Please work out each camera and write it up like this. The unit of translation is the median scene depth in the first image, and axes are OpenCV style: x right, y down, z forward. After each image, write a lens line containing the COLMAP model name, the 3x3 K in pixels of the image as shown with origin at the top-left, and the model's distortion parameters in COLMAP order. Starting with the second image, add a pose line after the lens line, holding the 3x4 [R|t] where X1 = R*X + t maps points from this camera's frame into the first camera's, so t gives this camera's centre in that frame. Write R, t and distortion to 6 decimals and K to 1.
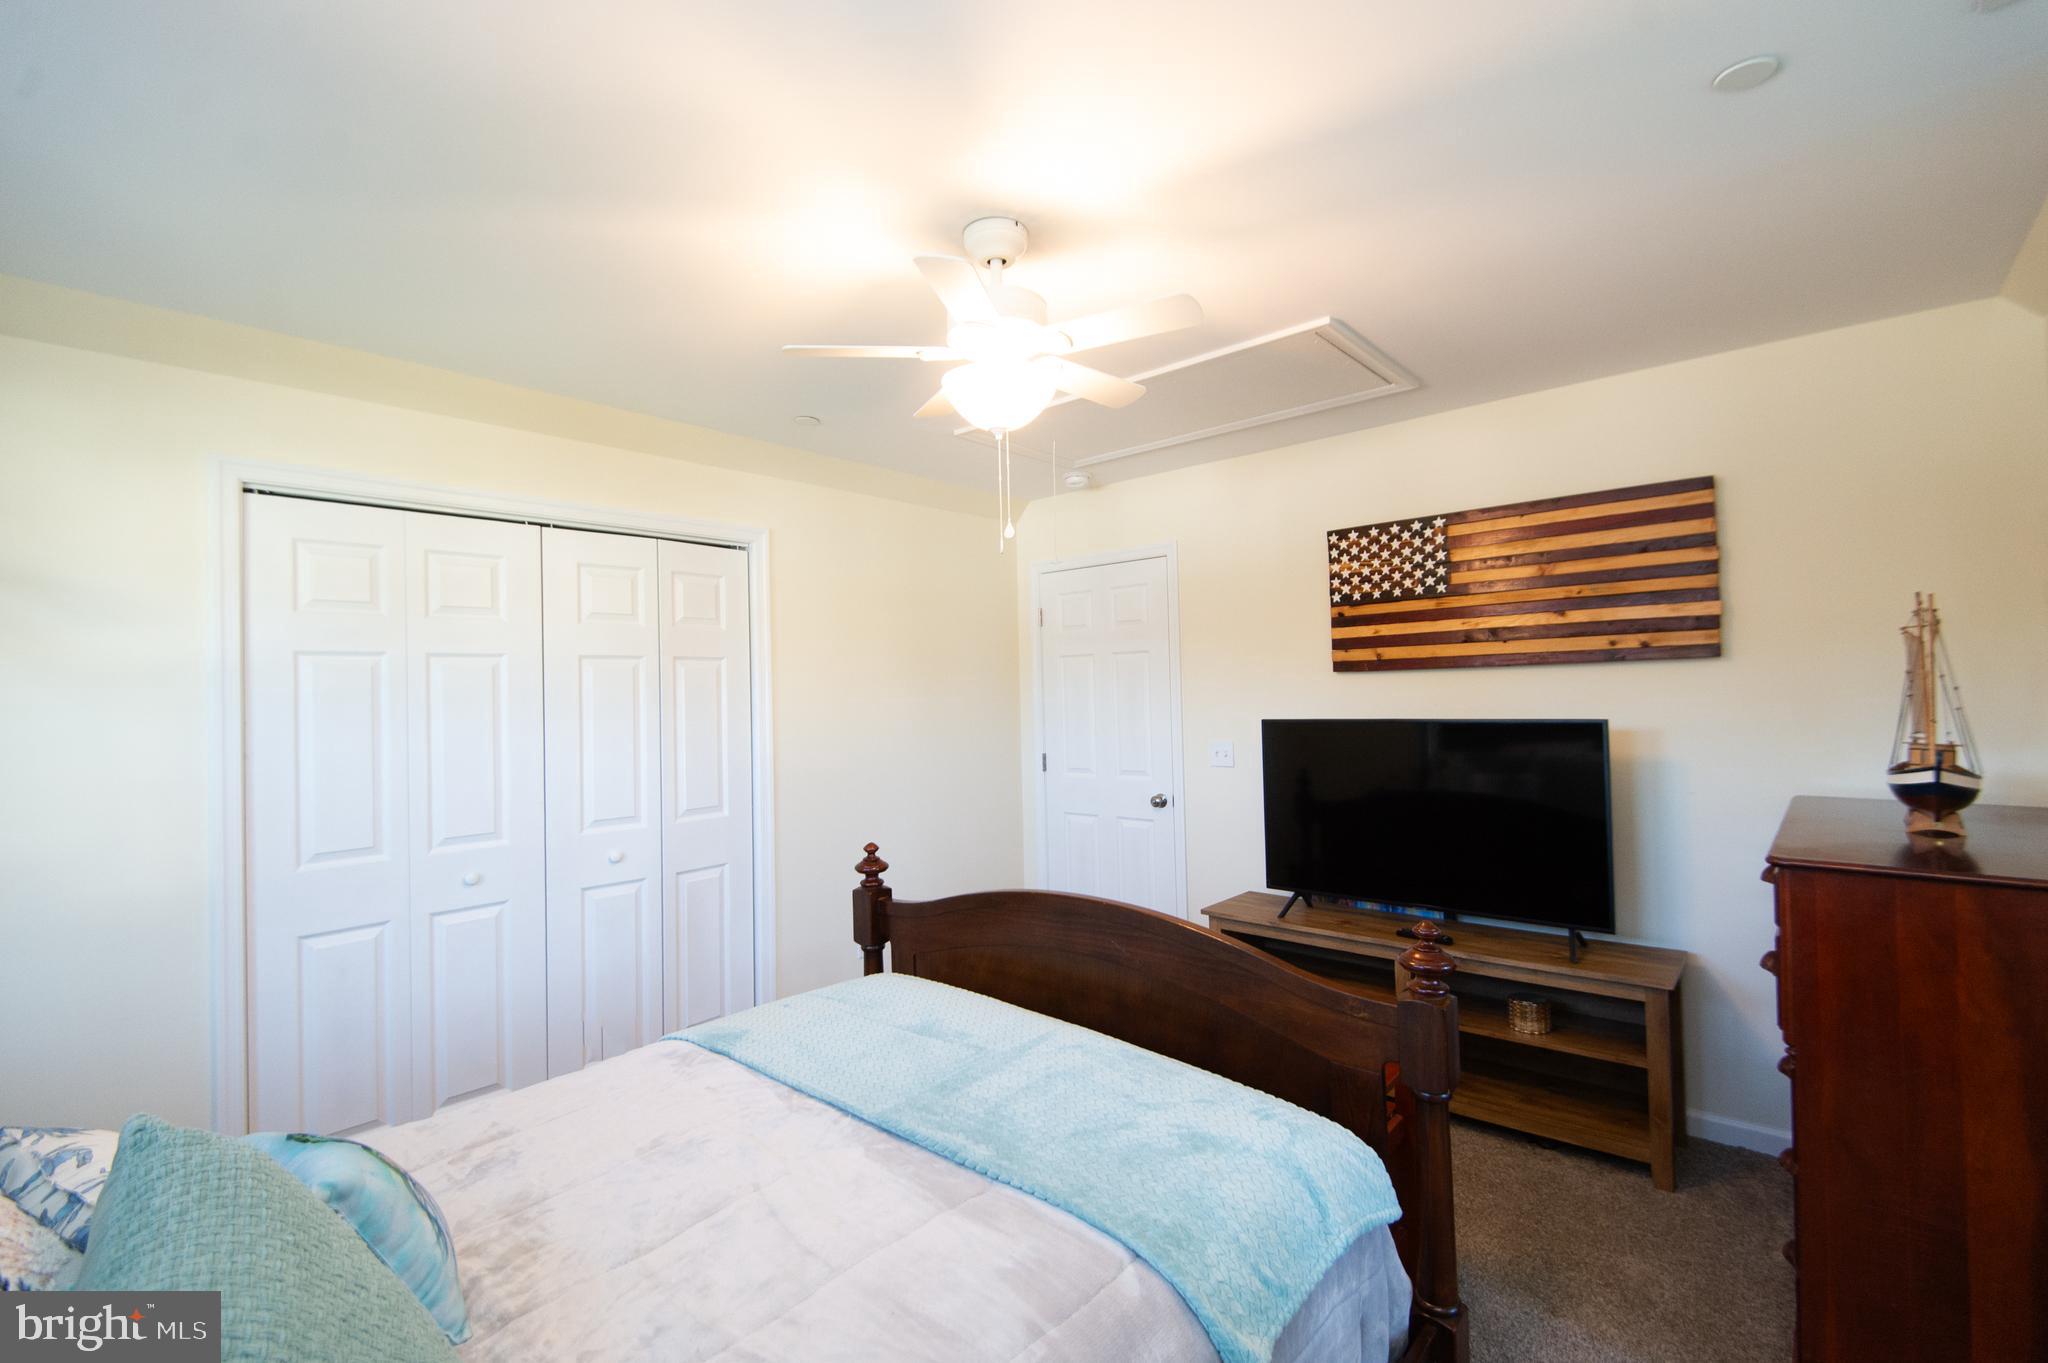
lens RADIAL K [[915.6, 0, 1029.6], [0, 915.6, 680.7], [0, 0, 1]] dist [0.043589, -0.023460]
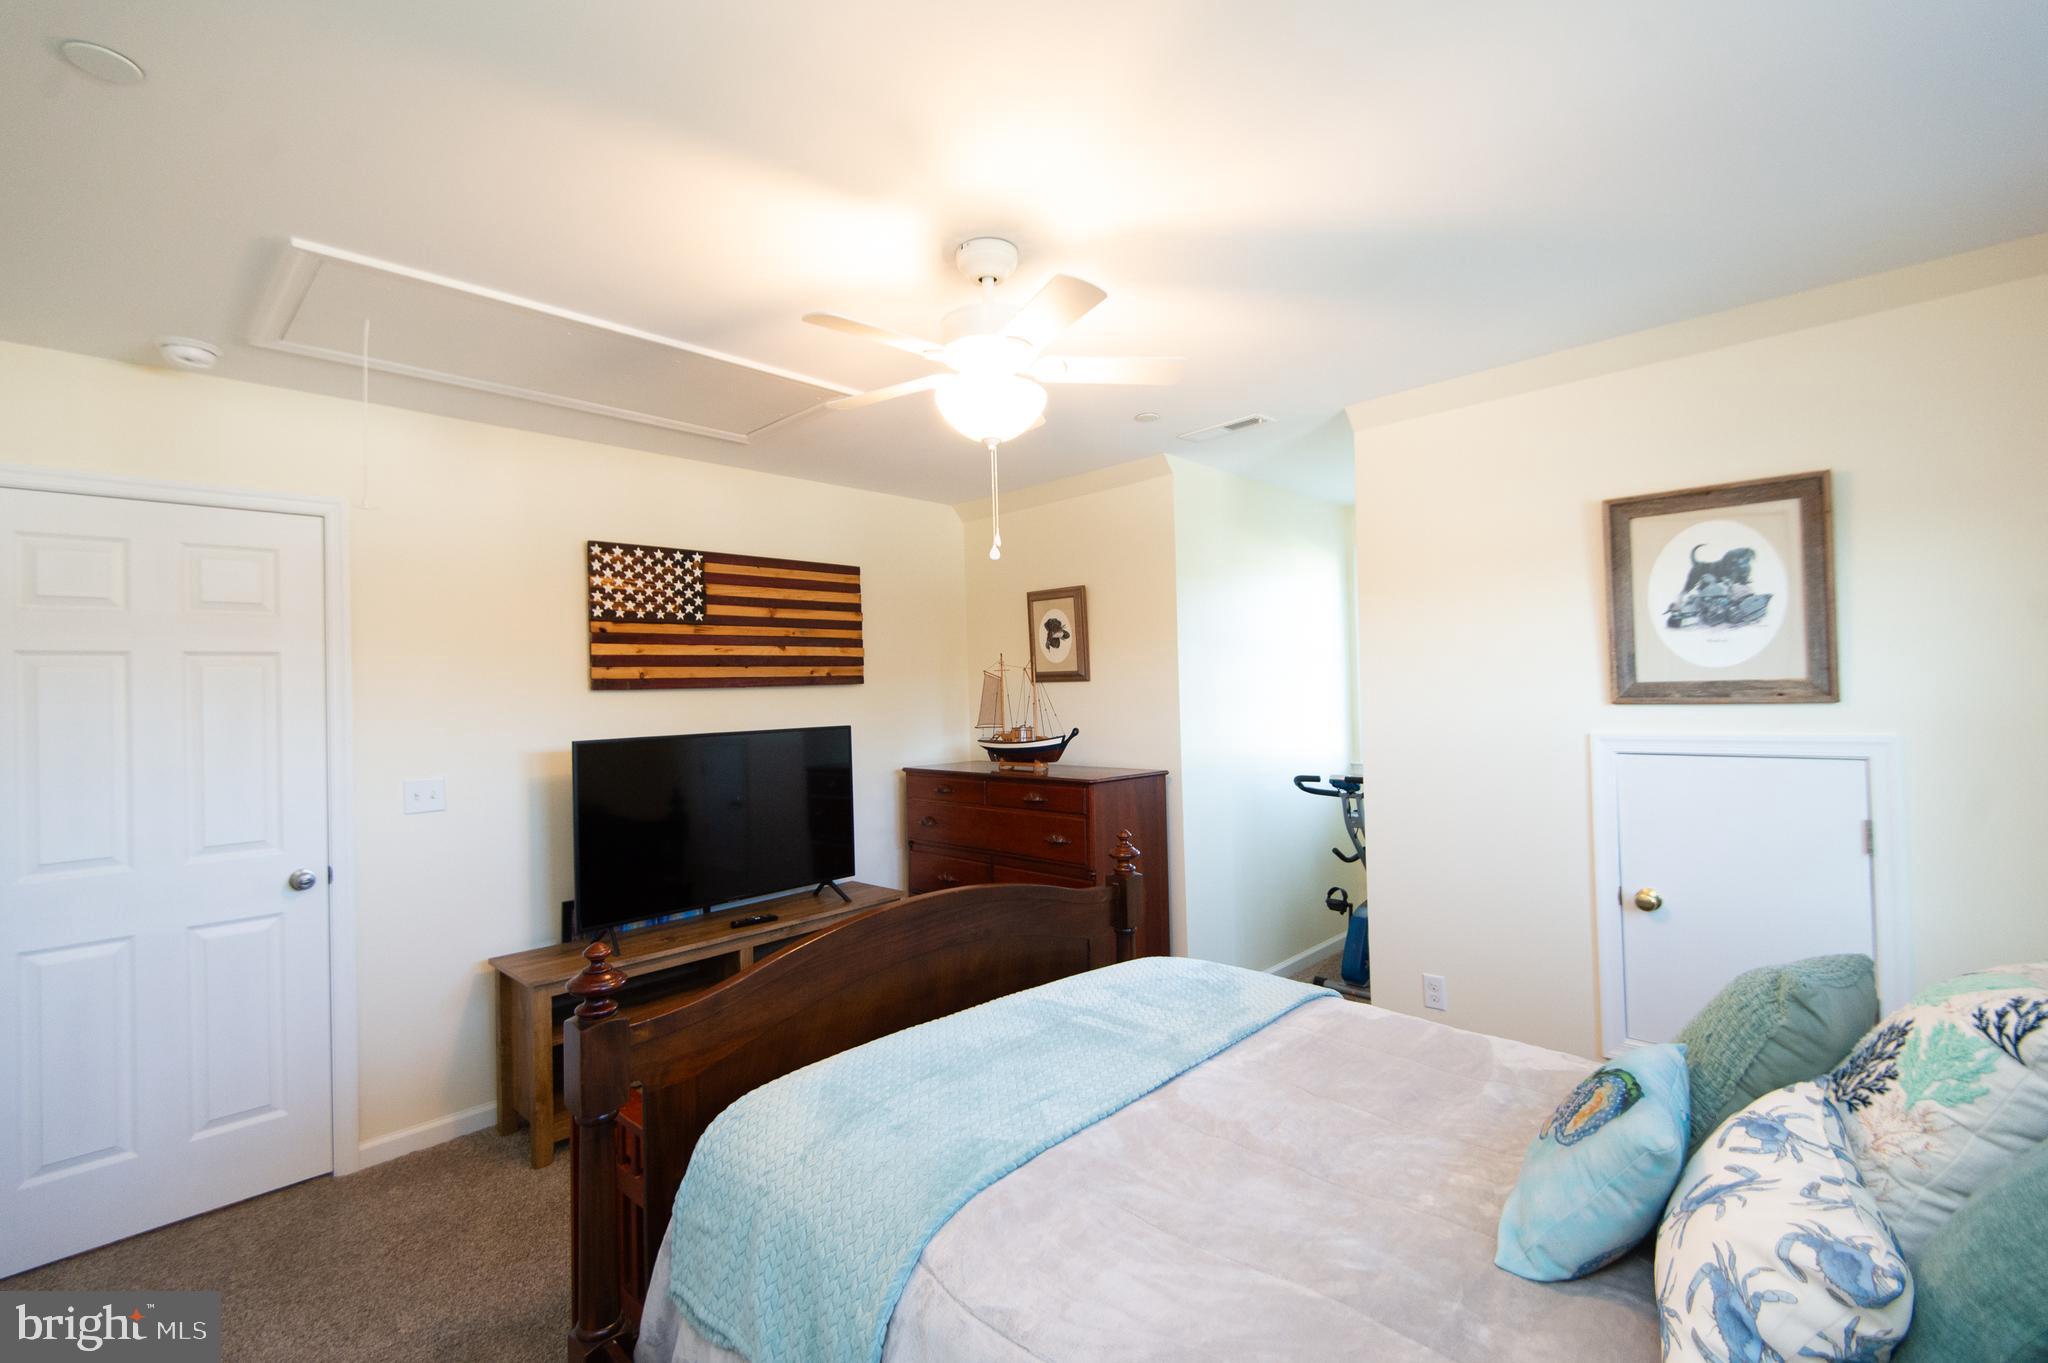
lens RADIAL K [[907.8, 0, 1031.6], [0, 907.8, 680.4], [0, 0, 1]] dist [0.040348, -0.025121]
pose [[0.028899, 0.034715, 0.998979, -0.622889], [0.014180, 0.999282, -0.035136, 0.020941], [-0.999482, 0.015181, 0.028386, 0.549973]]
